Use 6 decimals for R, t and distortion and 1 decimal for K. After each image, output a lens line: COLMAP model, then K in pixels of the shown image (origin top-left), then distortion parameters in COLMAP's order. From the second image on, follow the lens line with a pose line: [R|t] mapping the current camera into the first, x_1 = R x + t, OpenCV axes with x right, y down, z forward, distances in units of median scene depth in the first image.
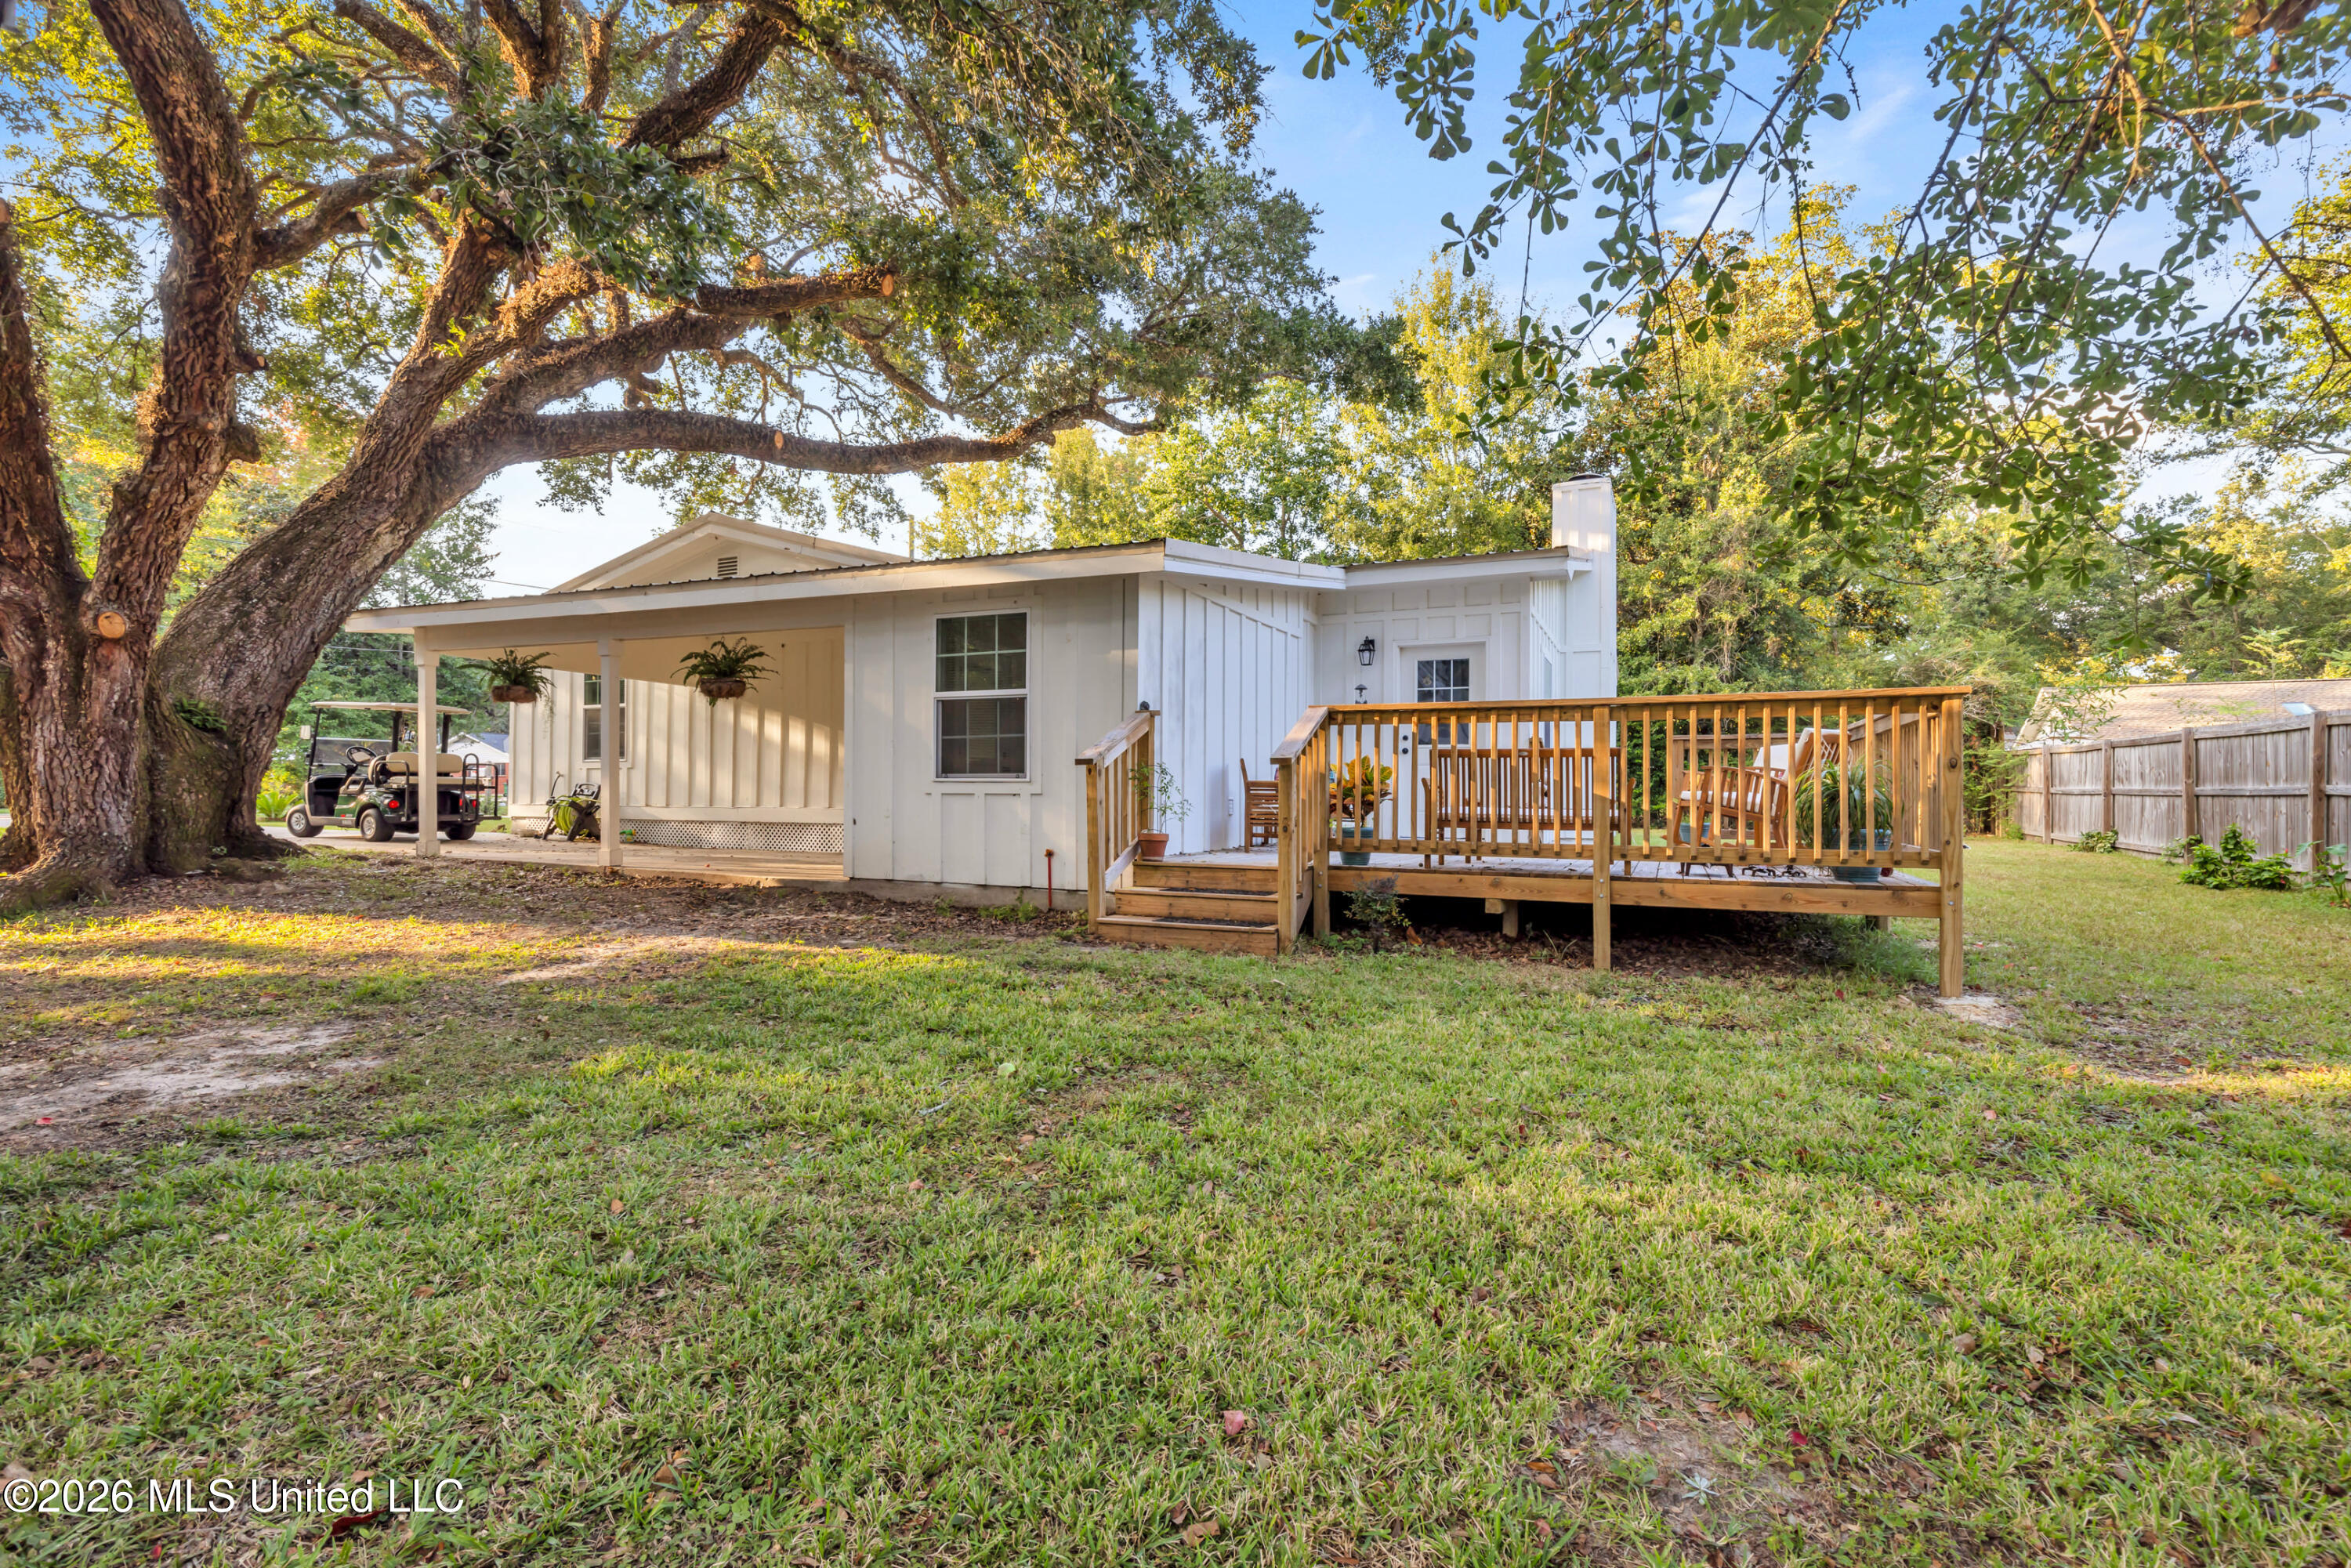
lens RADIAL K [[1057.7, 0, 1162.7], [0, 1057.7, 792.4], [0, 0, 1]] dist [0.002434, 0.001449]
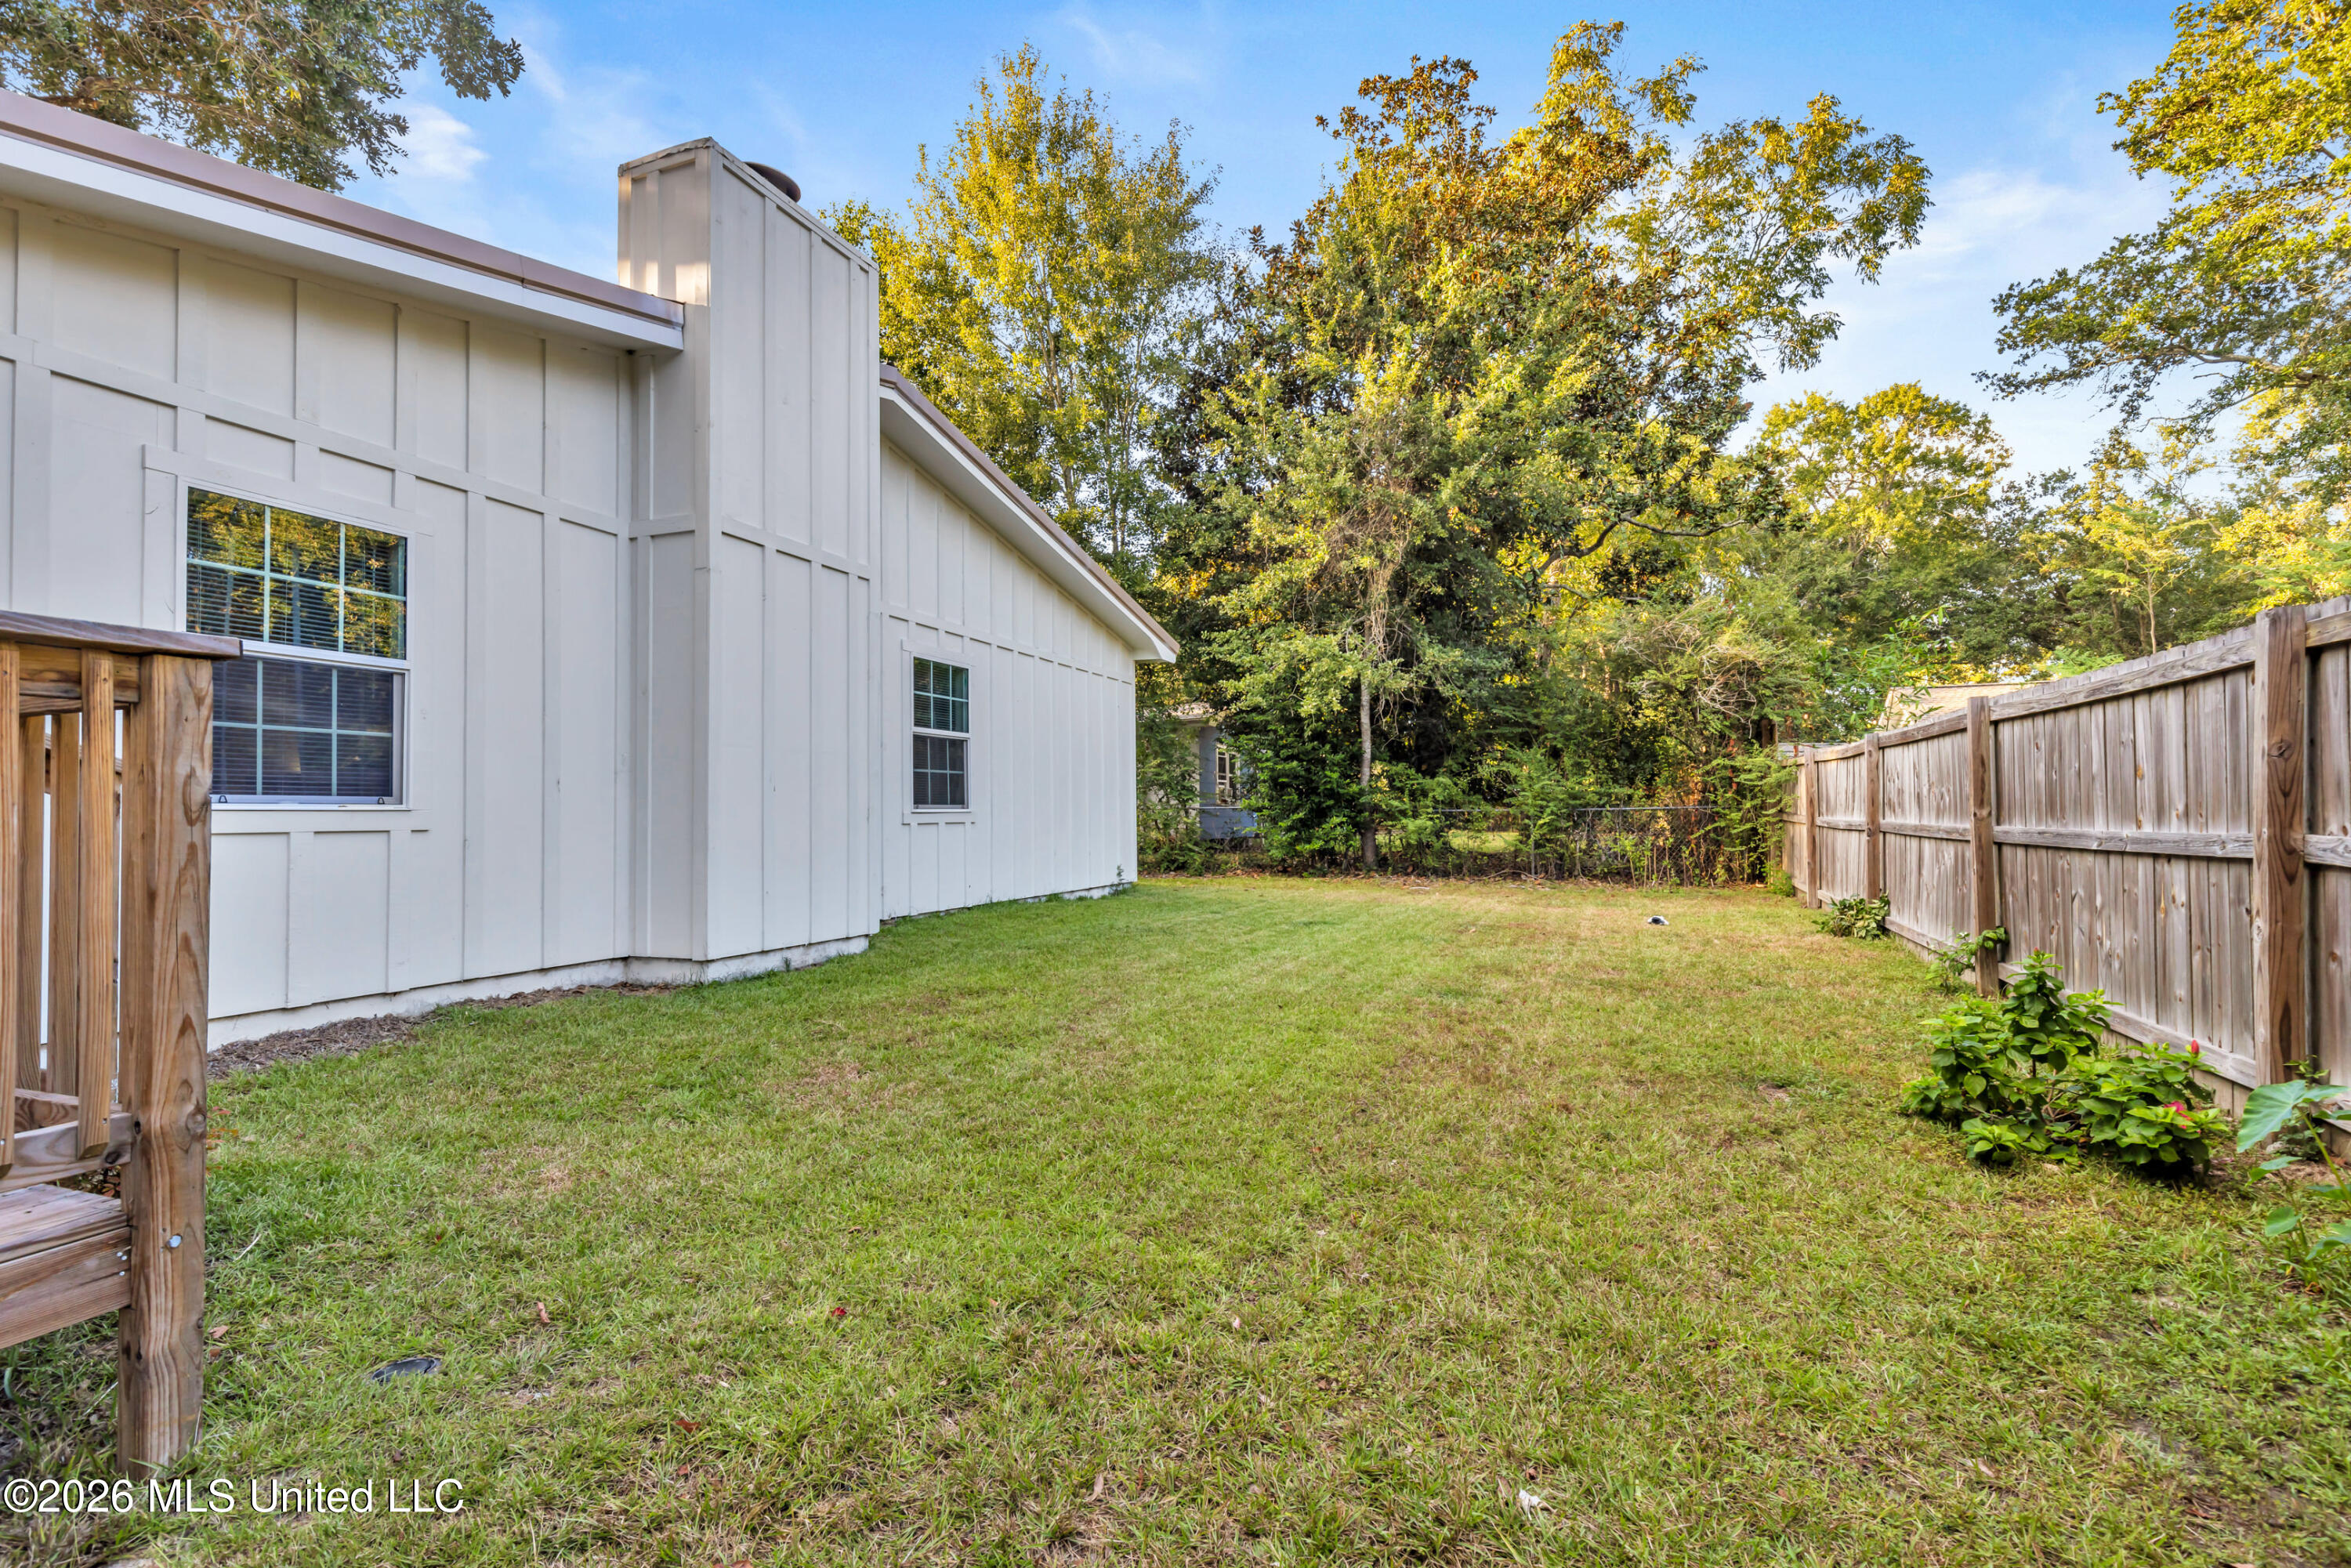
lens RADIAL K [[1057.7, 0, 1141.7], [0, 1057.7, 806.9], [0, 0, 1]] dist [0.002434, 0.001449]
pose [[0.999047, -0.008147, 0.042875, 0.378434], [0.008489, 0.999933, -0.007812, -0.008226], [-0.042809, 0.008169, 0.999050, 0.360671]]
